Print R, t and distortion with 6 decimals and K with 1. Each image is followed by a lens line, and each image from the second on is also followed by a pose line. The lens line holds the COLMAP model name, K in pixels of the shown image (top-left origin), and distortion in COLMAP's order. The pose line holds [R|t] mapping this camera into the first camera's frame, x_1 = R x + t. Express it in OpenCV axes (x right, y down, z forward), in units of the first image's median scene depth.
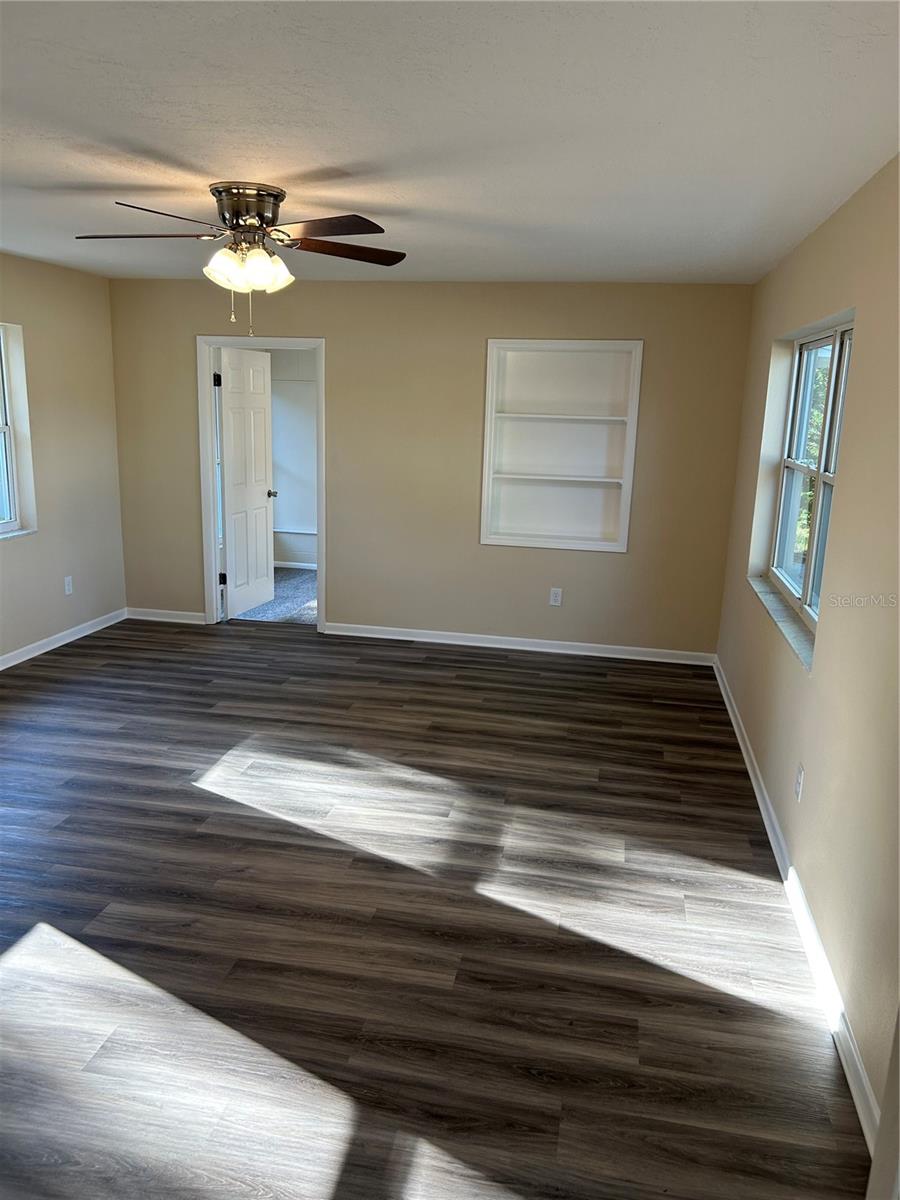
lens RADIAL K [[891.7, 0, 450.0], [0, 891.7, 600.0], [0, 0, 1]] dist [0.081967, -0.082966]
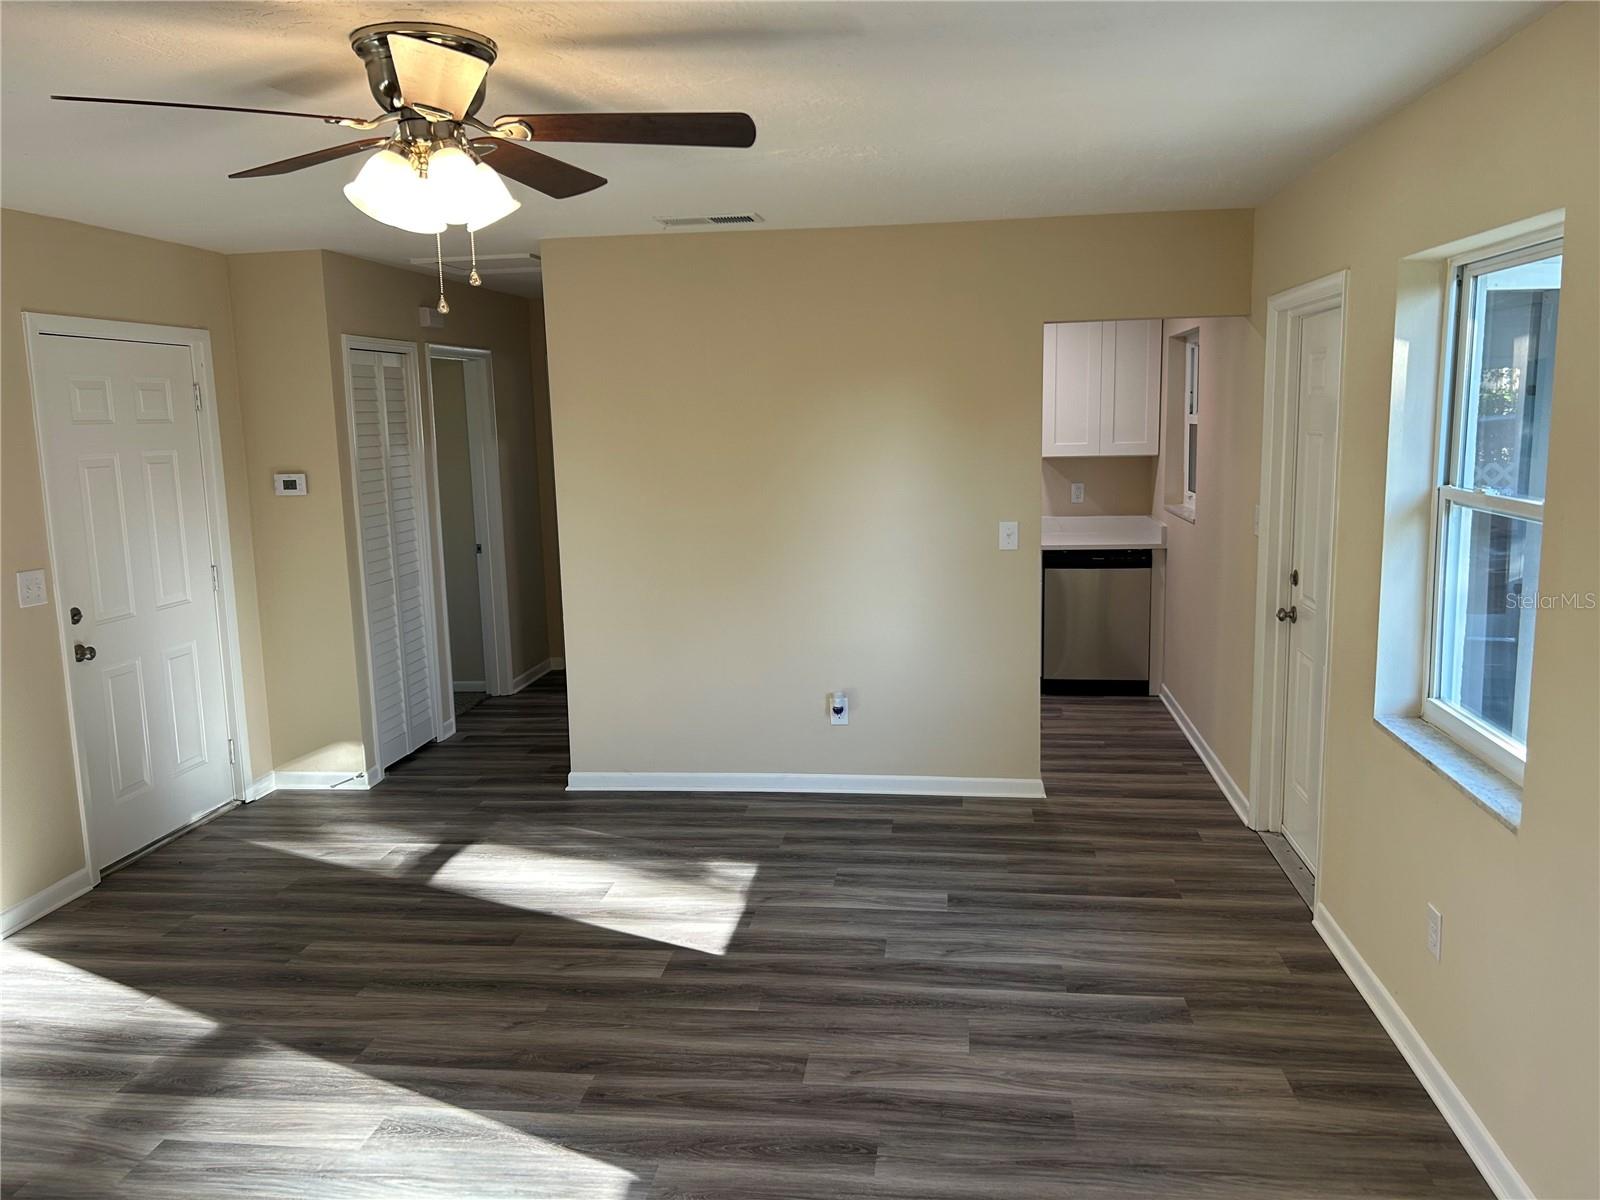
lens RADIAL K [[1188.9, 0, 800.0], [0, 1188.9, 600.0], [0, 0, 1]] dist [0.081967, -0.082966]
pose [[-0.998030, 0.003974, -0.062617, -0.356970], [-0.019604, 0.928279, 0.371367, -0.370857], [0.059602, 0.371863, -0.926372, 1.596078]]
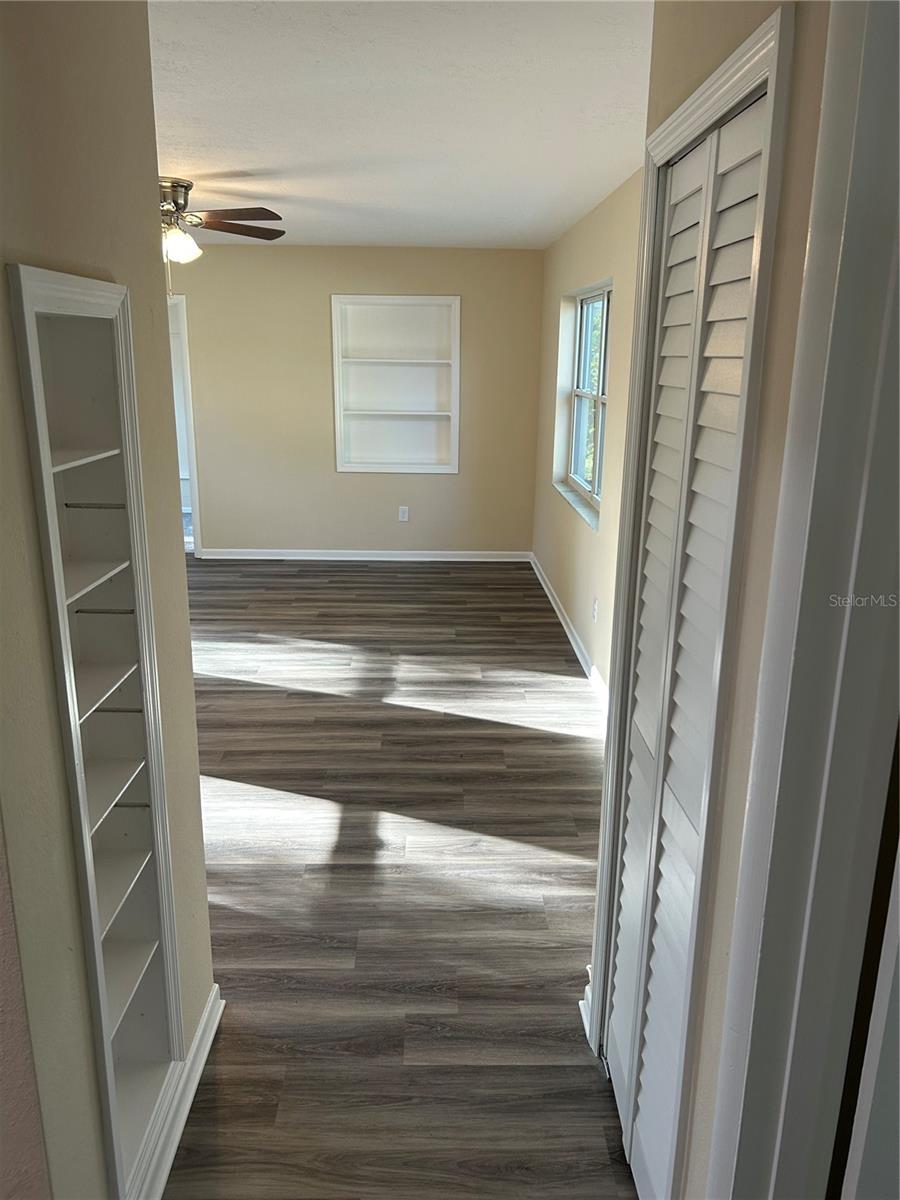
lens RADIAL K [[891.7, 0, 450.0], [0, 891.7, 600.0], [0, 0, 1]] dist [0.081967, -0.082966]
pose [[0.976626, -0.076799, 0.200755, -0.114953], [0.066233, 0.996068, 0.058835, 0.076031], [-0.204484, -0.044163, 0.977873, -0.318072]]
